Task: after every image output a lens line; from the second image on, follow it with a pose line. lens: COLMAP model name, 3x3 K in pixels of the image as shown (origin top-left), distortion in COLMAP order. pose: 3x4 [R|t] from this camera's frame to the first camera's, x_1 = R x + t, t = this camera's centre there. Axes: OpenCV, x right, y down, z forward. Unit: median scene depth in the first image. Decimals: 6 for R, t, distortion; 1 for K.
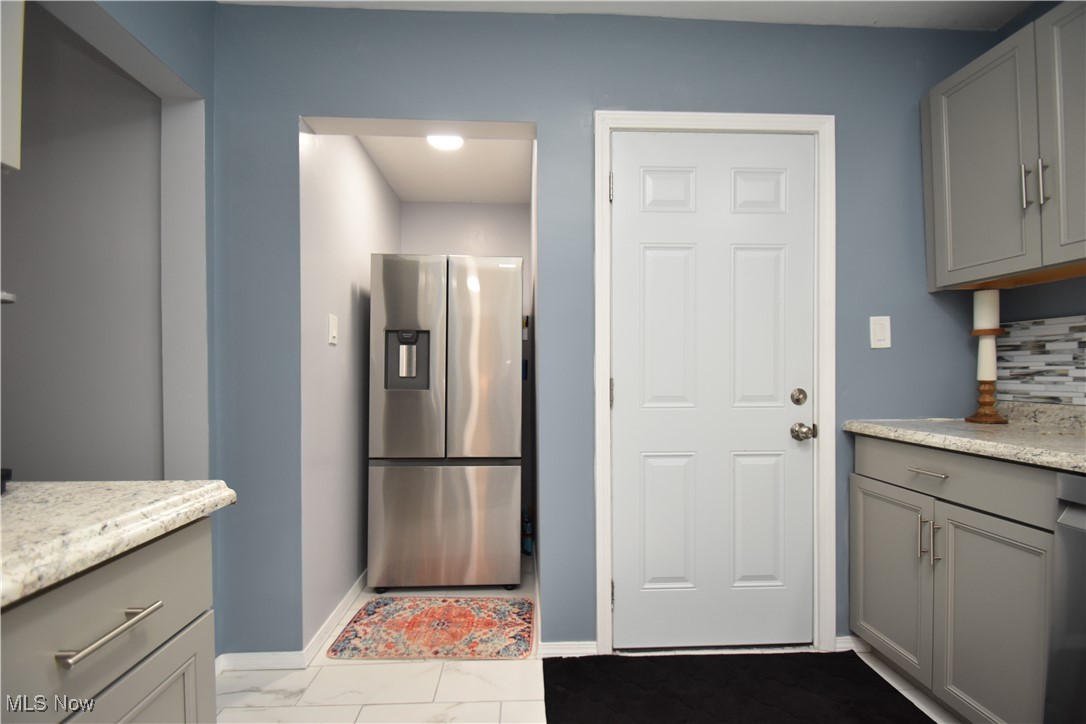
lens RADIAL K [[483.7, 0, 540.0], [0, 483.7, 381.8], [0, 0, 1]] dist [0.018767, -0.017244]
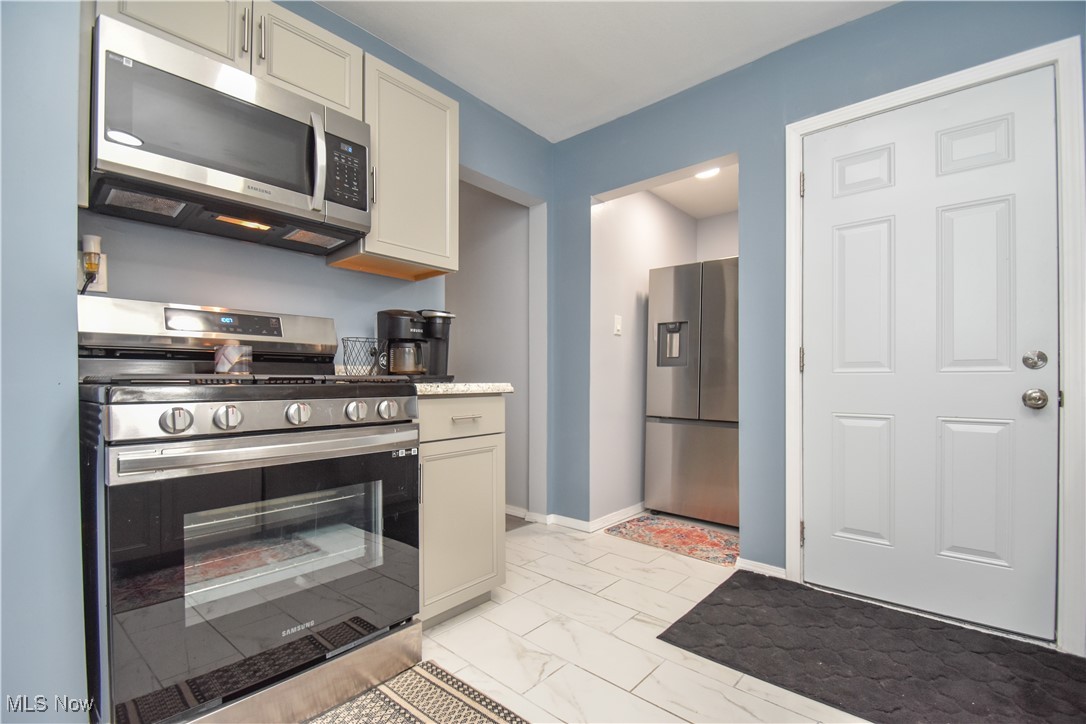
lens RADIAL K [[483.7, 0, 540.0], [0, 483.7, 381.8], [0, 0, 1]] dist [0.018767, -0.017244]
pose [[0.717282, 0.007197, -0.696746, 0.496677], [-0.016755, 0.999836, -0.006922, 0.091501], [0.696582, 0.016639, 0.717284, -0.275086]]
